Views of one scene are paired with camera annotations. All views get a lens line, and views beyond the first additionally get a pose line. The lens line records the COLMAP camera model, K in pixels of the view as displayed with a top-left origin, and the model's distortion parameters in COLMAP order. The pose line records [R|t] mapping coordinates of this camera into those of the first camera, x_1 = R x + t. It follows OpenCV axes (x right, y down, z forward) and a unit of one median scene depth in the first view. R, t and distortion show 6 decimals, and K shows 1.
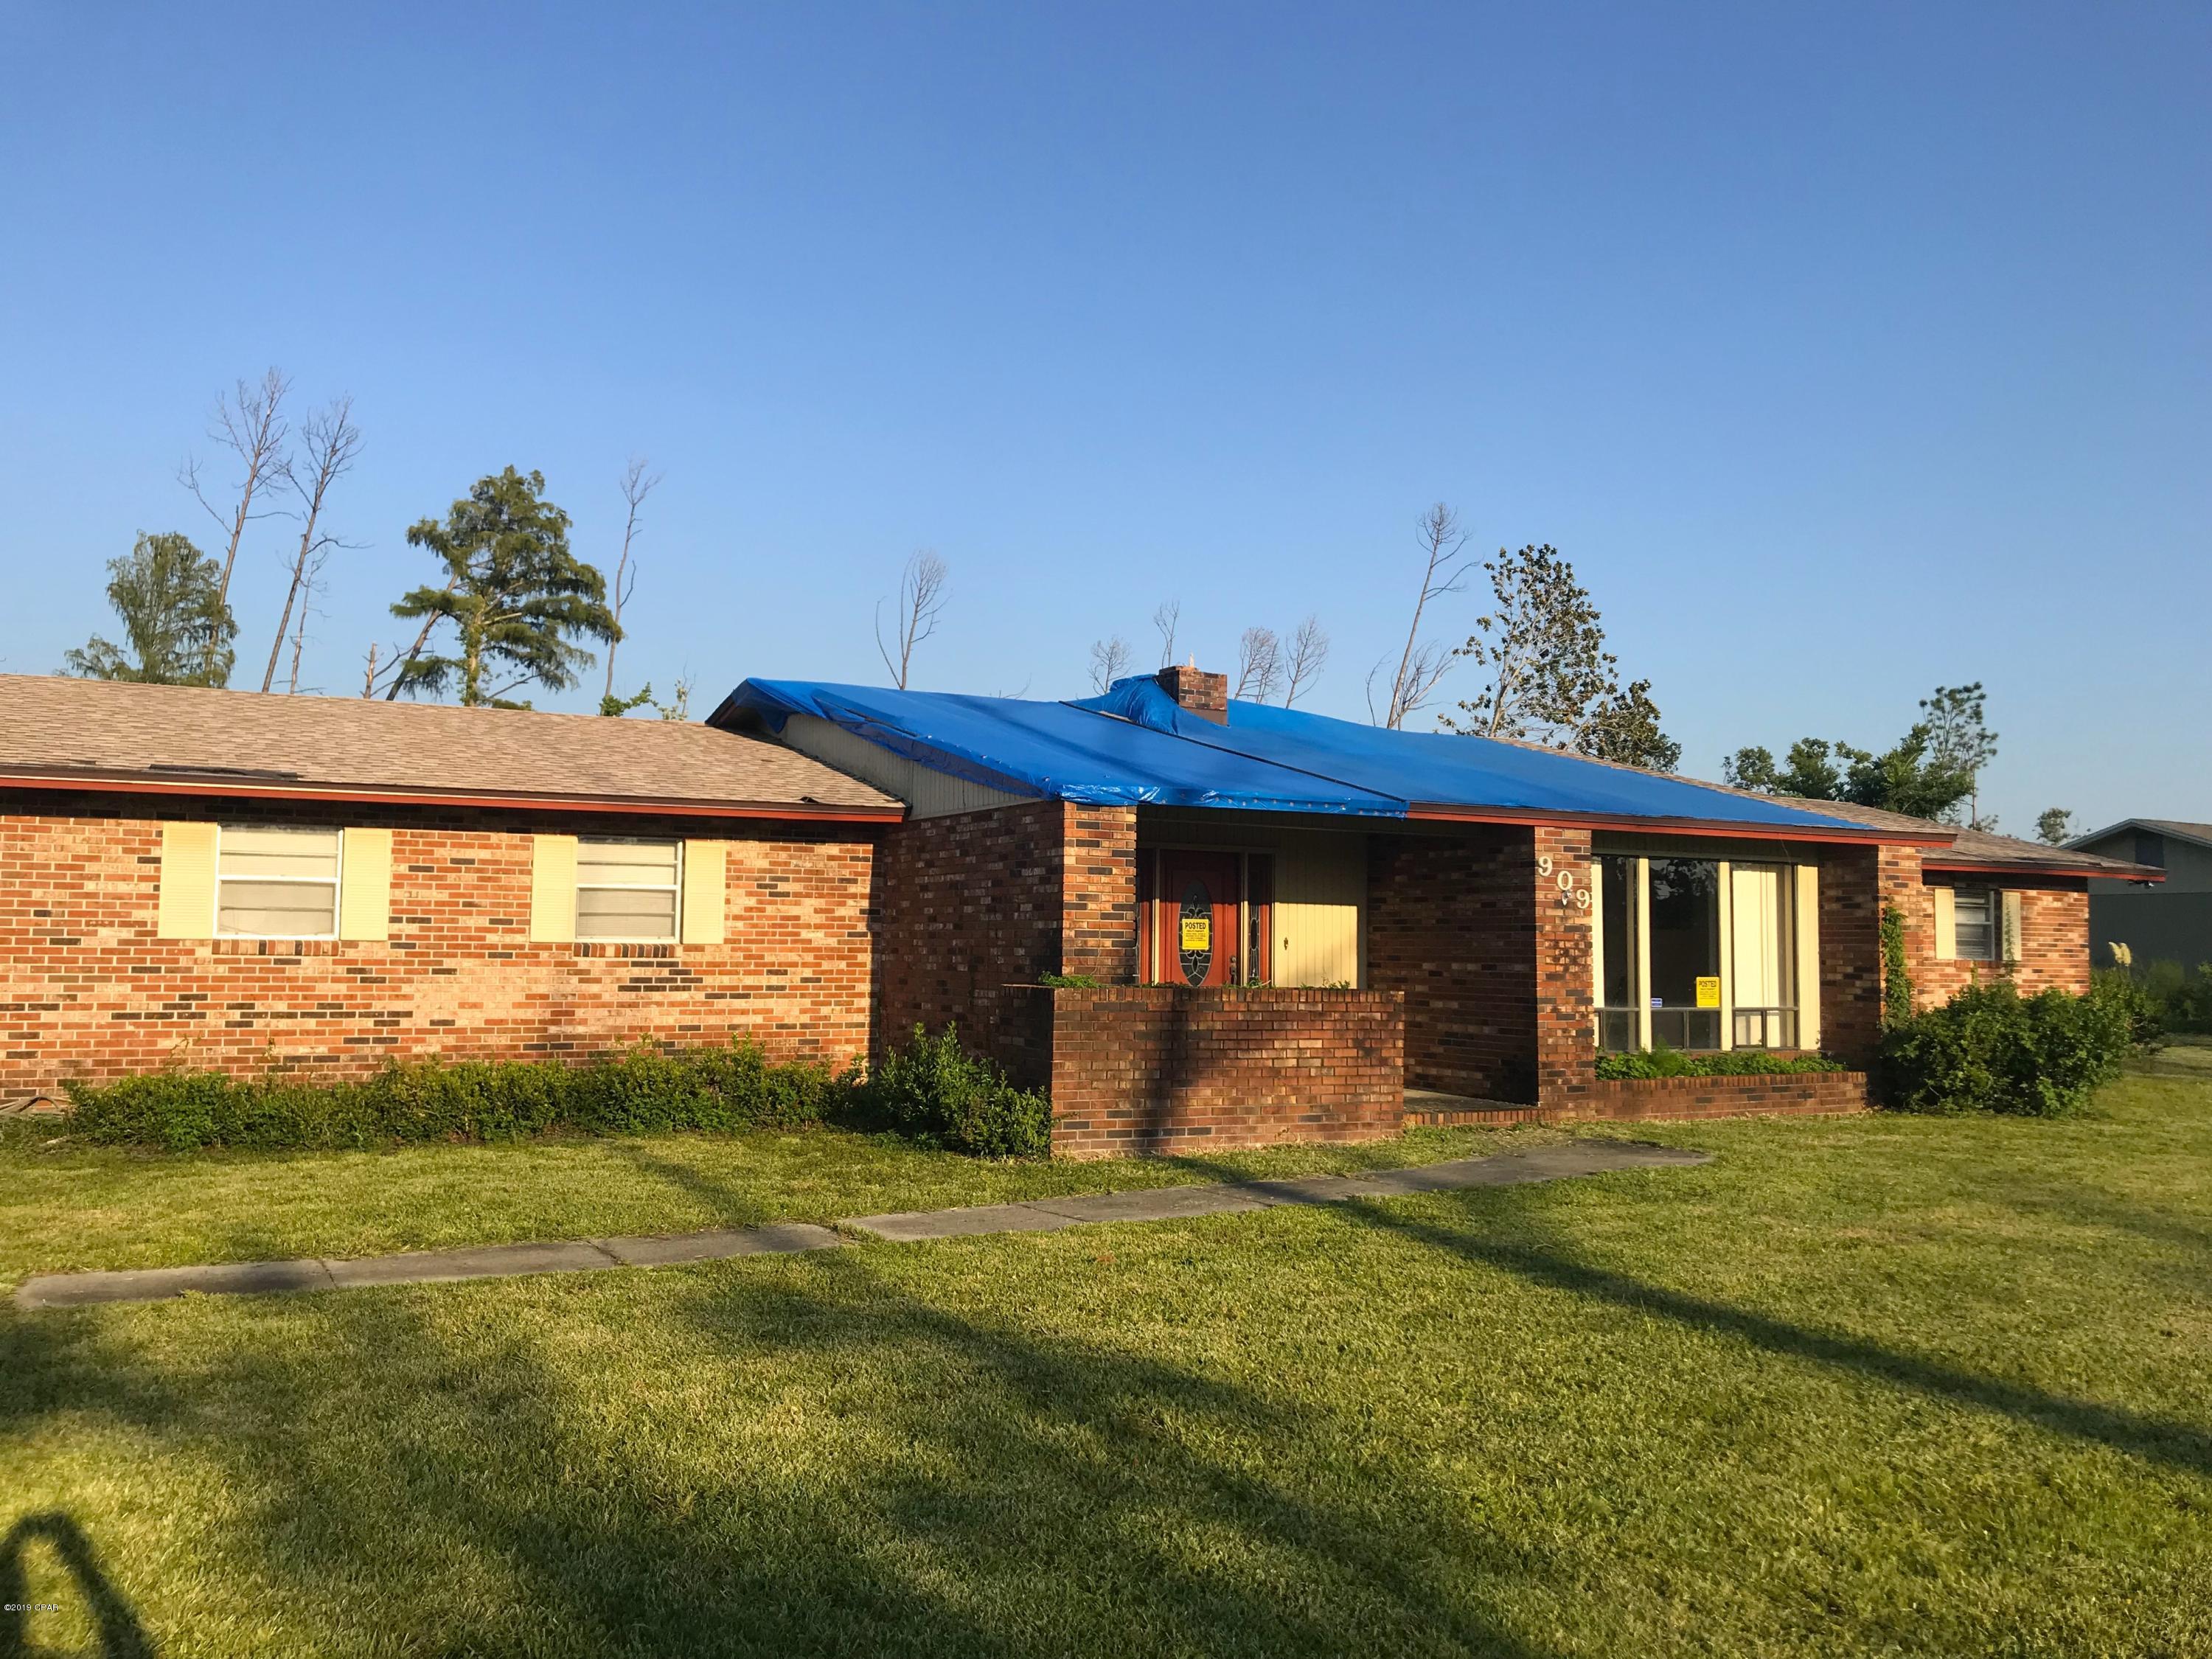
lens RADIAL K [[1814.0, 0, 1091.6], [0, 1814.0, 842.1], [0, 0, 1]] dist [0.028032, -0.030587]
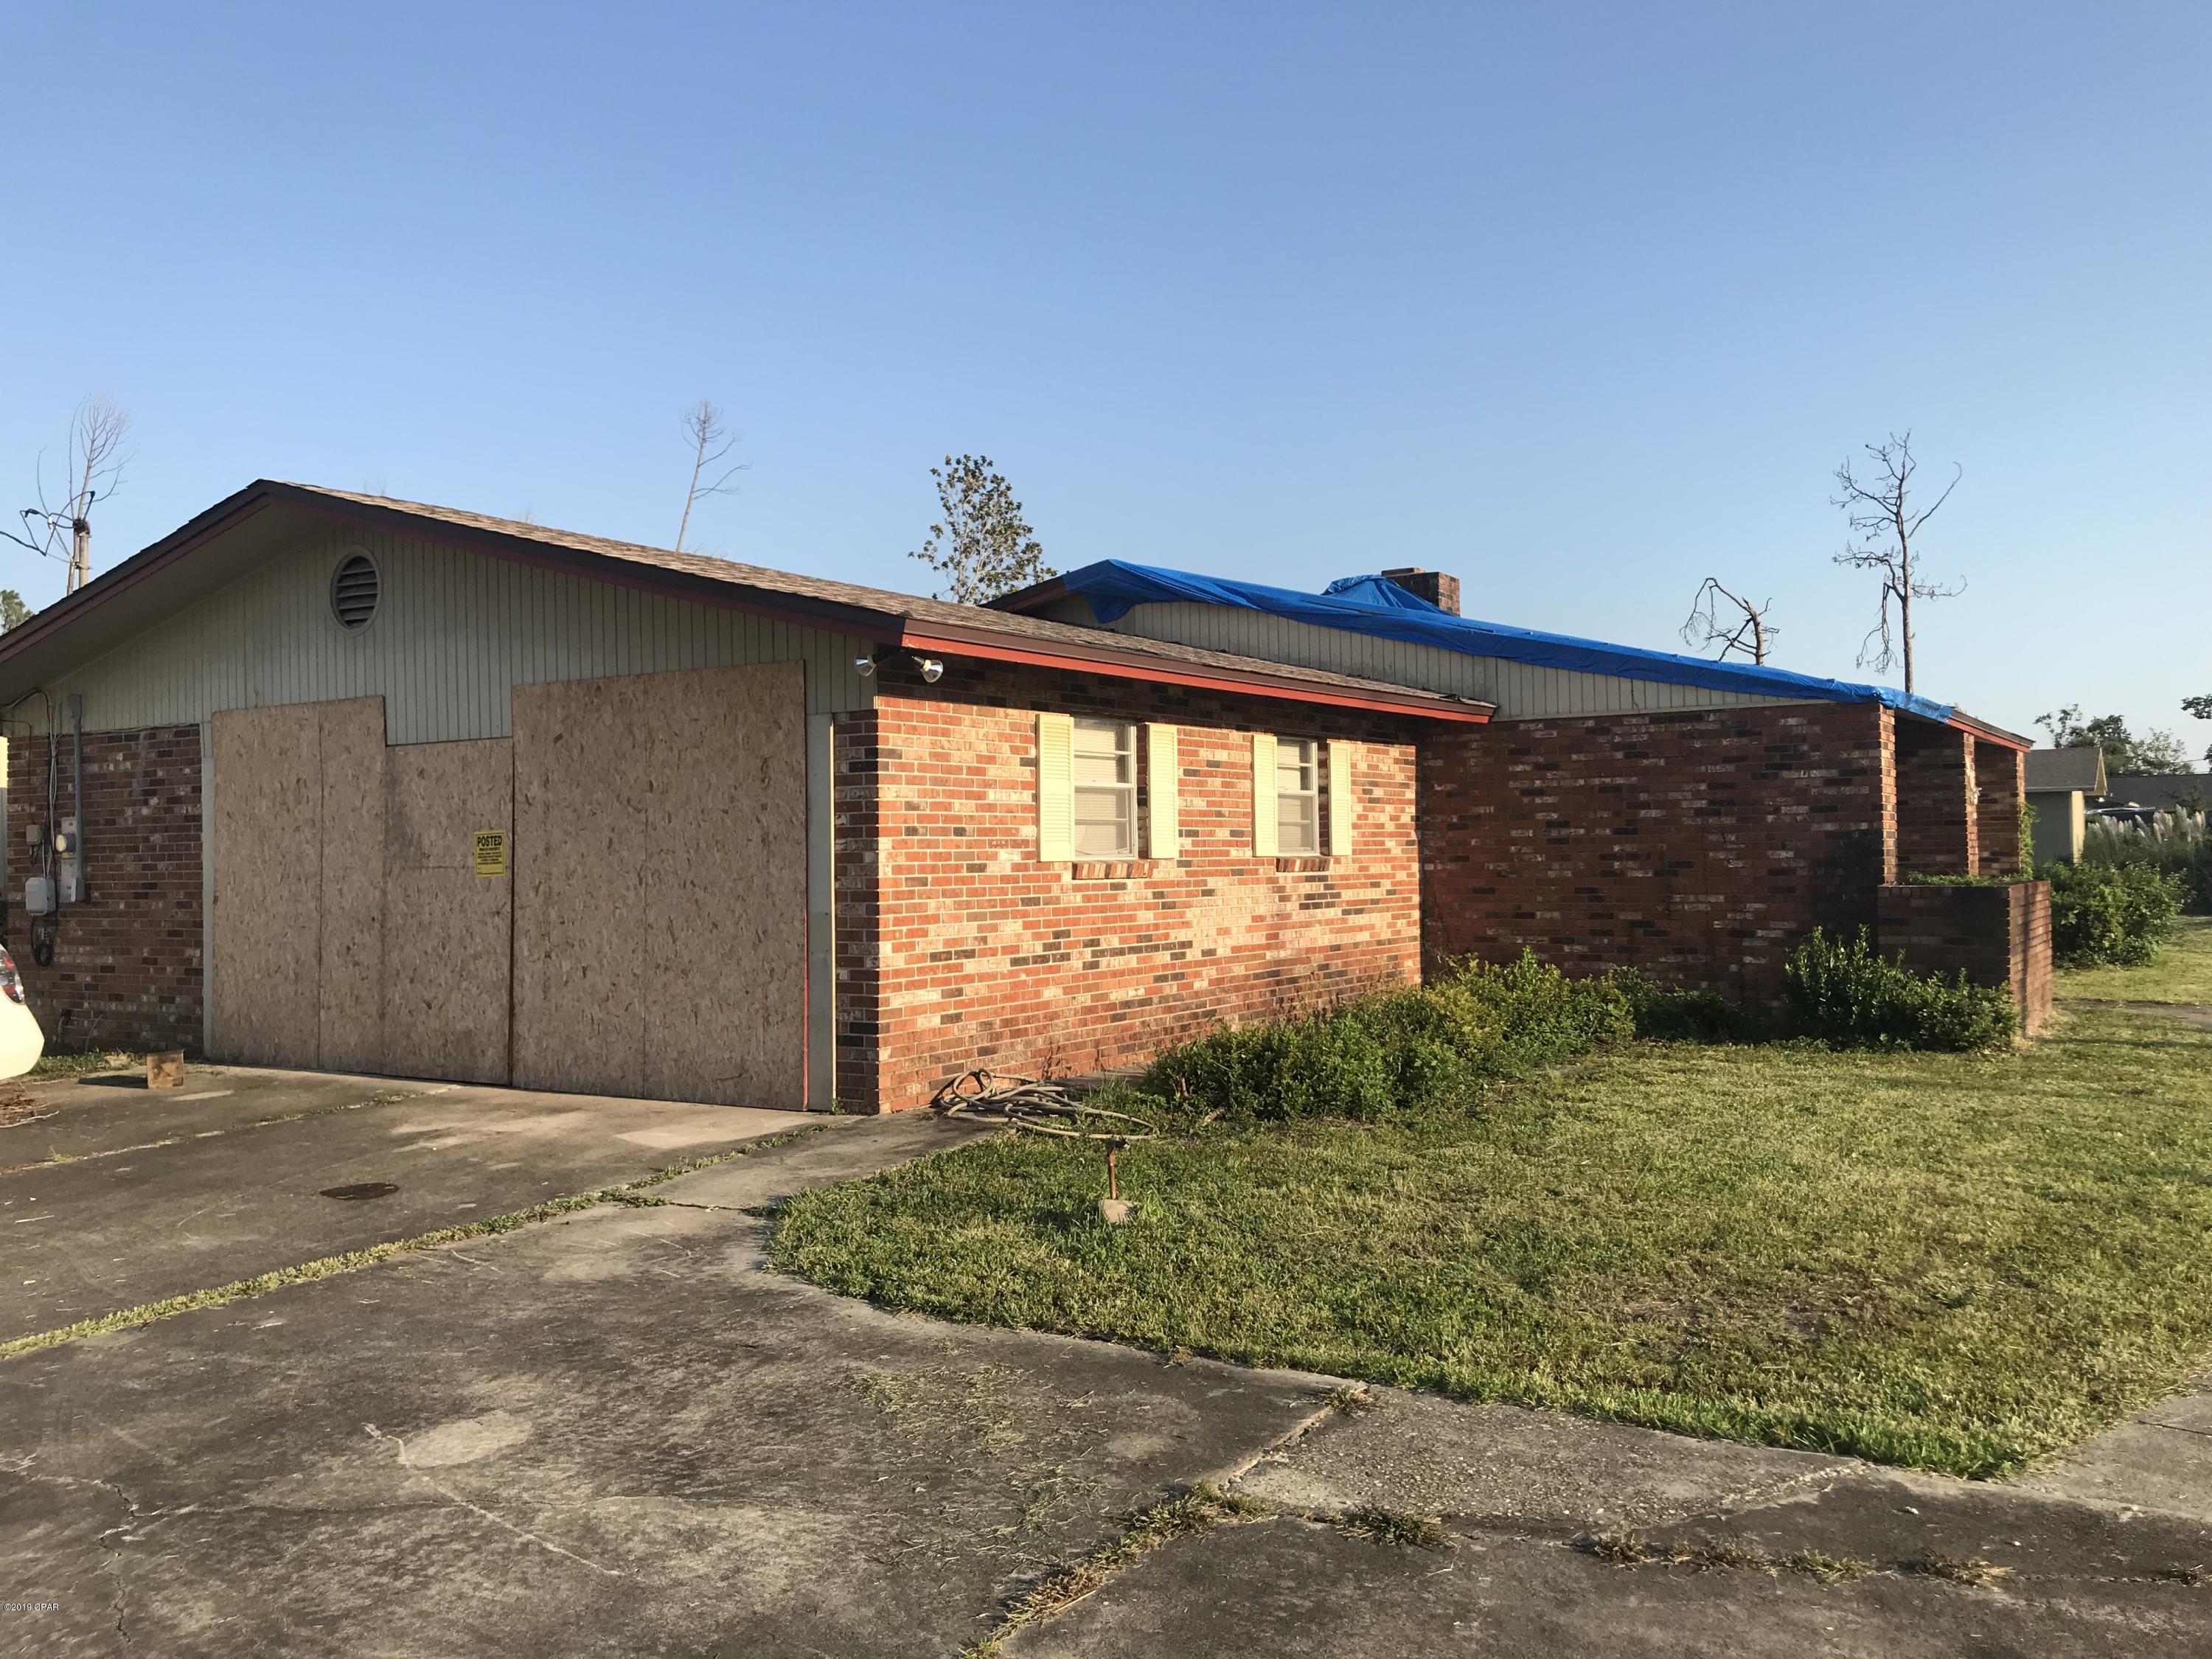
lens RADIAL K [[1814.0, 0, 1116.5], [0, 1814.0, 828.4], [0, 0, 1]] dist [0.028032, -0.030587]
pose [[0.872514, -0.017402, 0.488279, -0.780230], [-0.003857, 0.999089, 0.042499, 0.004606], [-0.488573, -0.038964, 0.871652, 0.271474]]
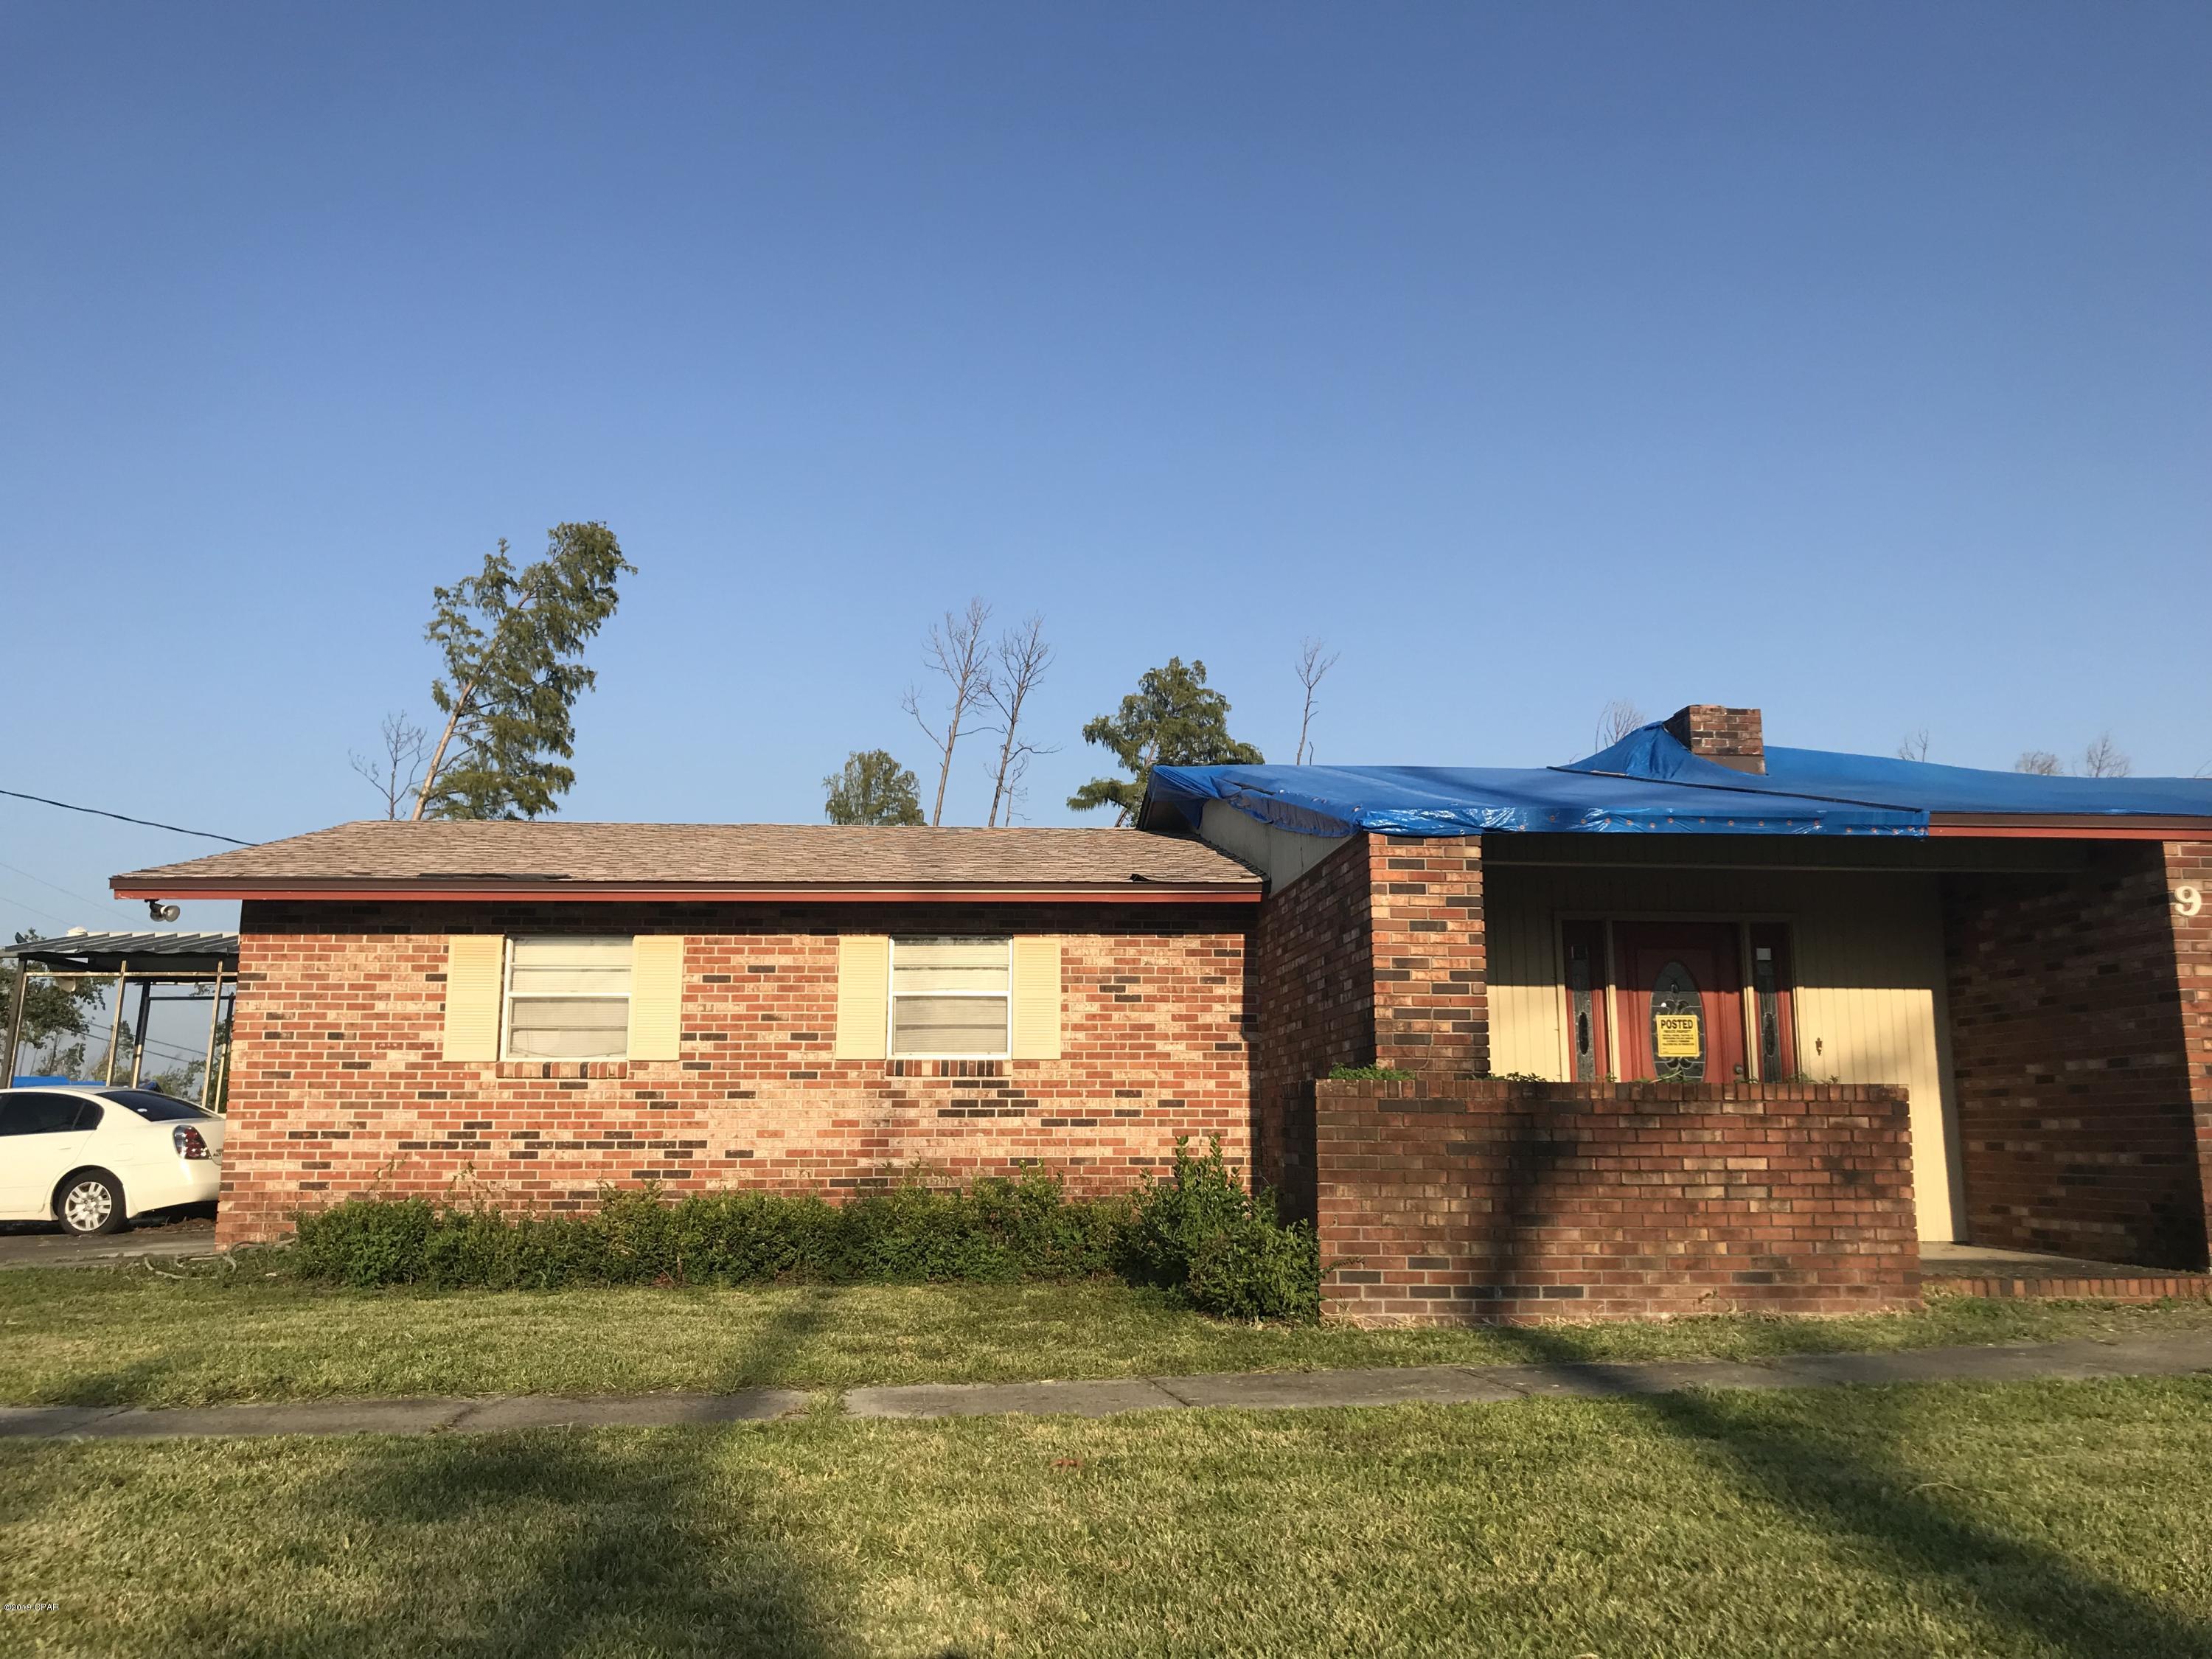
lens RADIAL K [[1814.0, 0, 1084.5], [0, 1814.0, 814.7], [0, 0, 1]] dist [0.028032, -0.030587]
pose [[0.916620, -0.083099, -0.391028, 0.146507], [0.035857, 0.991304, -0.126613, 0.051909], [0.398149, 0.102035, 0.911628, 0.242460]]
